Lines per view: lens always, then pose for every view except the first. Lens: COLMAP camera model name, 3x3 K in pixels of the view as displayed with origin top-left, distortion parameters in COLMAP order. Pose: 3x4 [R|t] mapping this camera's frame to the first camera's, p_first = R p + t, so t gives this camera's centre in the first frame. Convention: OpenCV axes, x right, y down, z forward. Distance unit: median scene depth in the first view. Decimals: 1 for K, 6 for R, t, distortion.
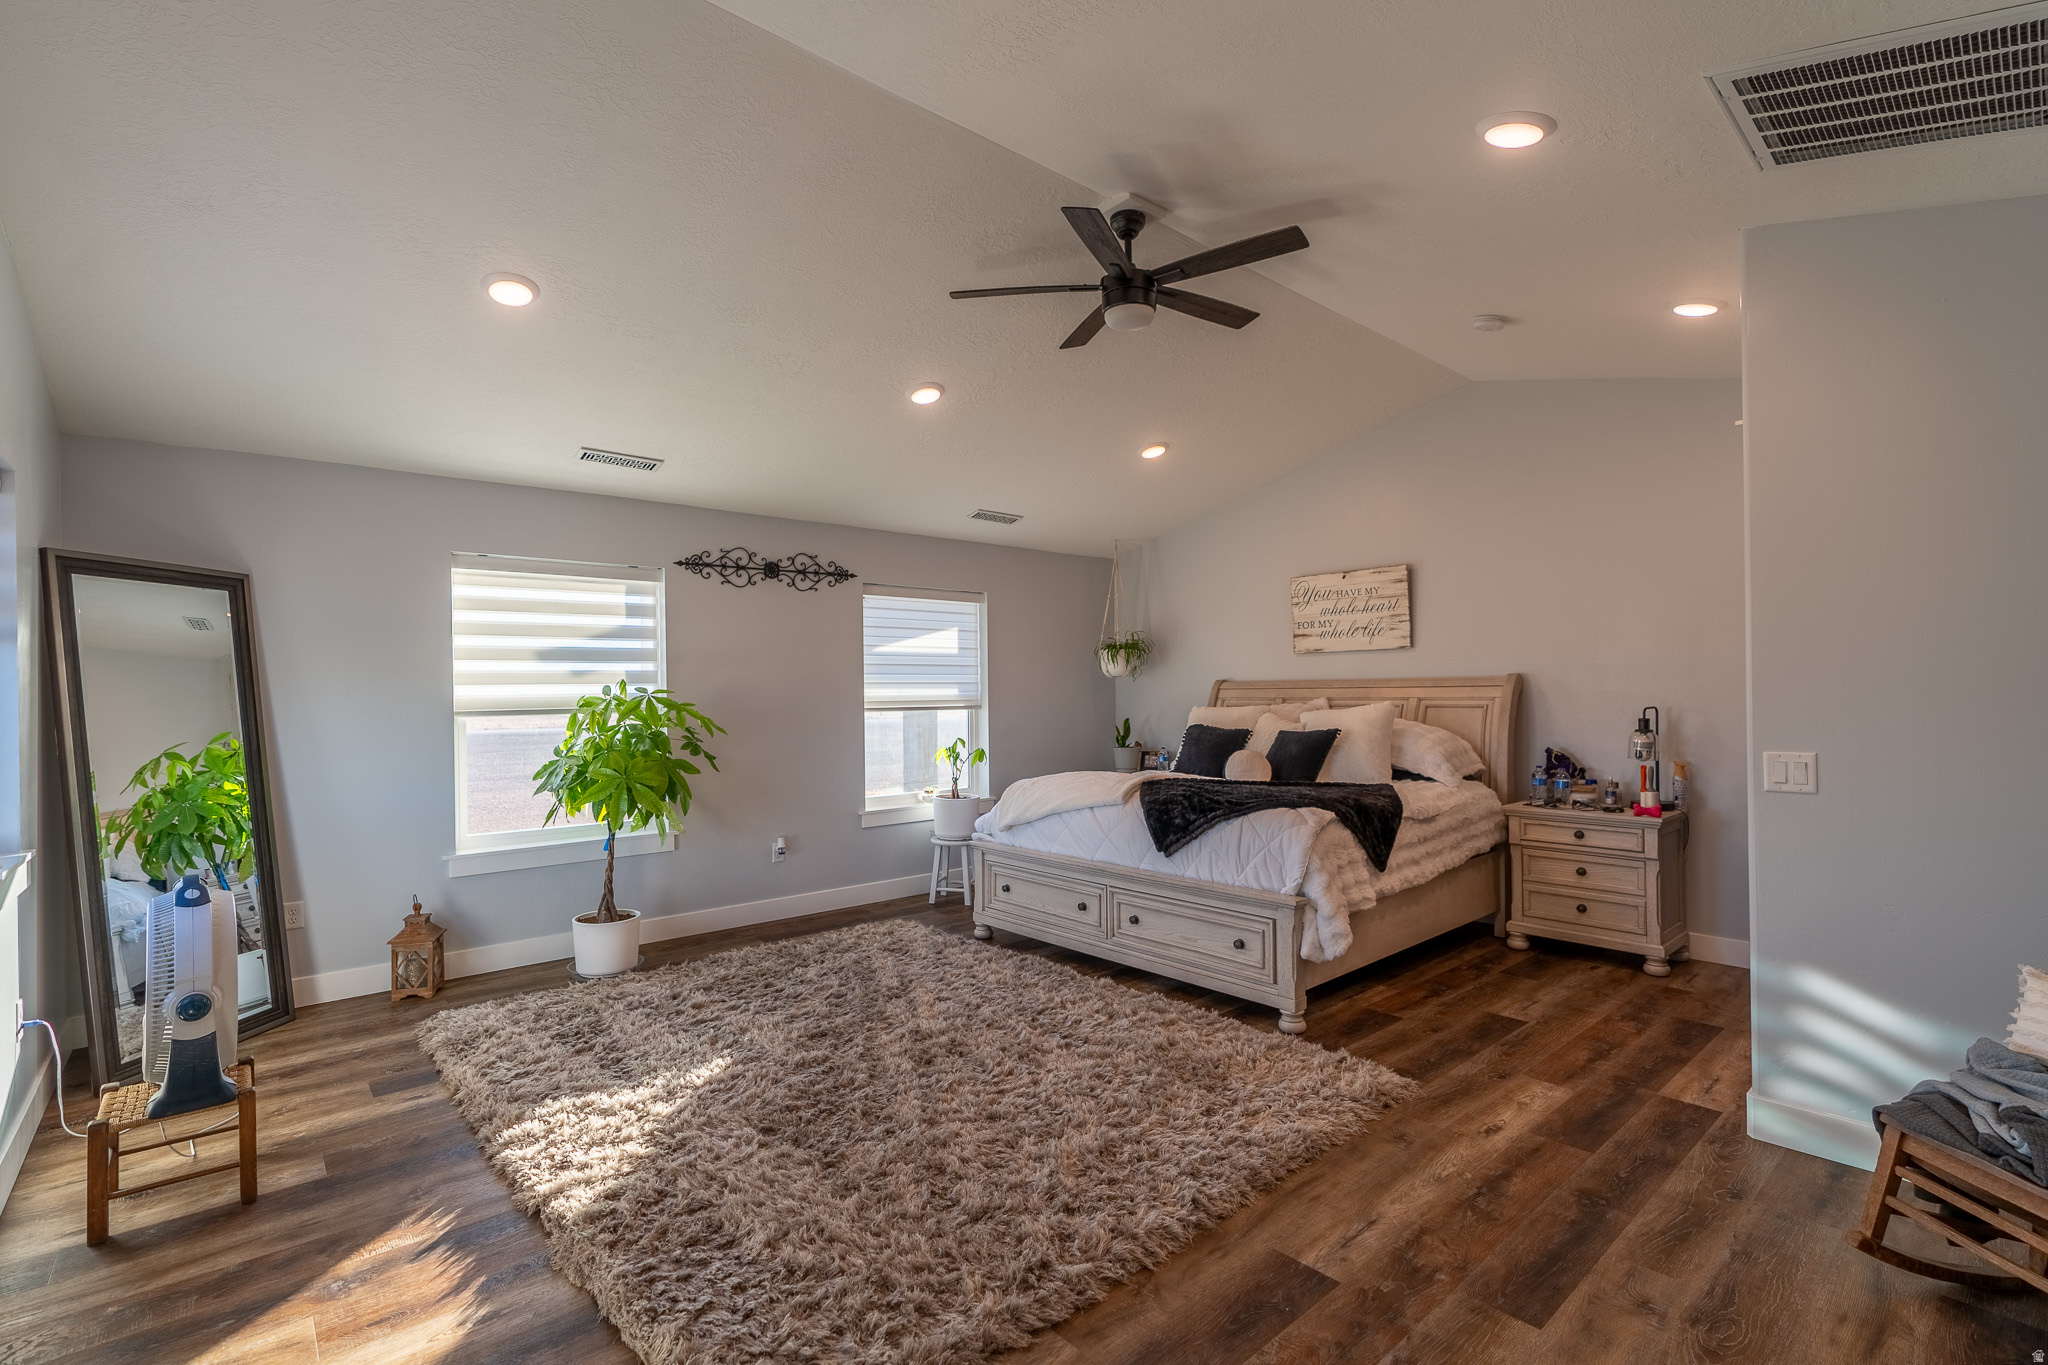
lens RADIAL K [[929.4, 0, 1006.0], [0, 929.4, 686.9], [0, 0, 1]] dist [-0.010216, 0.004028]
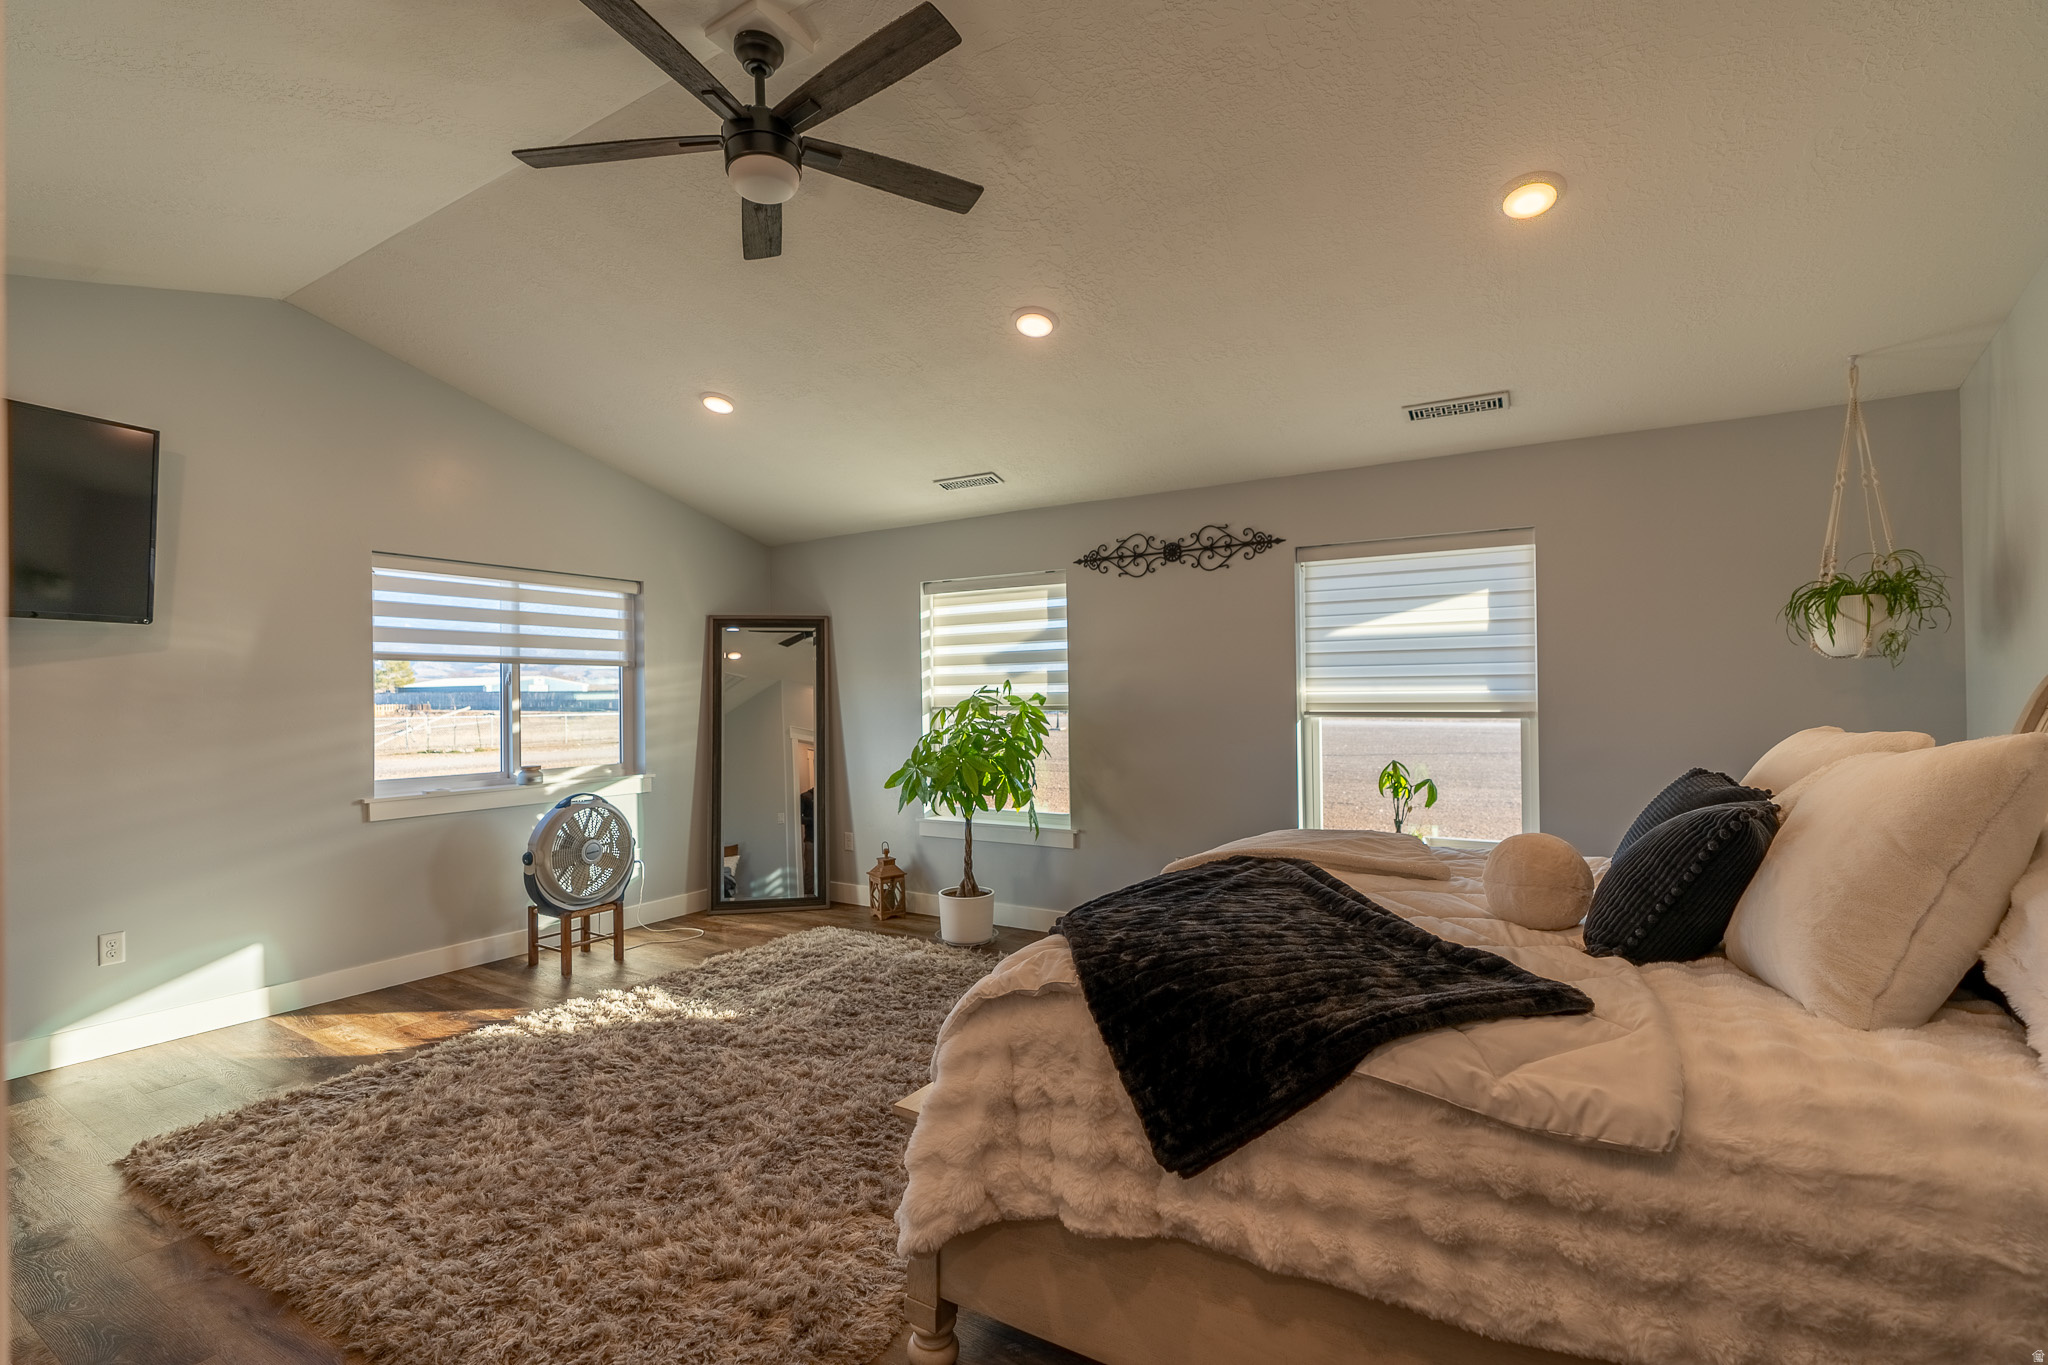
lens RADIAL K [[929.4, 0, 1021.4], [0, 929.4, 686.6], [0, 0, 1]] dist [-0.010216, 0.004028]
pose [[0.301528, -0.002514, -0.953454, 0.565941], [0.009771, 0.999952, 0.000454, -0.000450], [0.953407, -0.009453, 0.301538, 0.623776]]
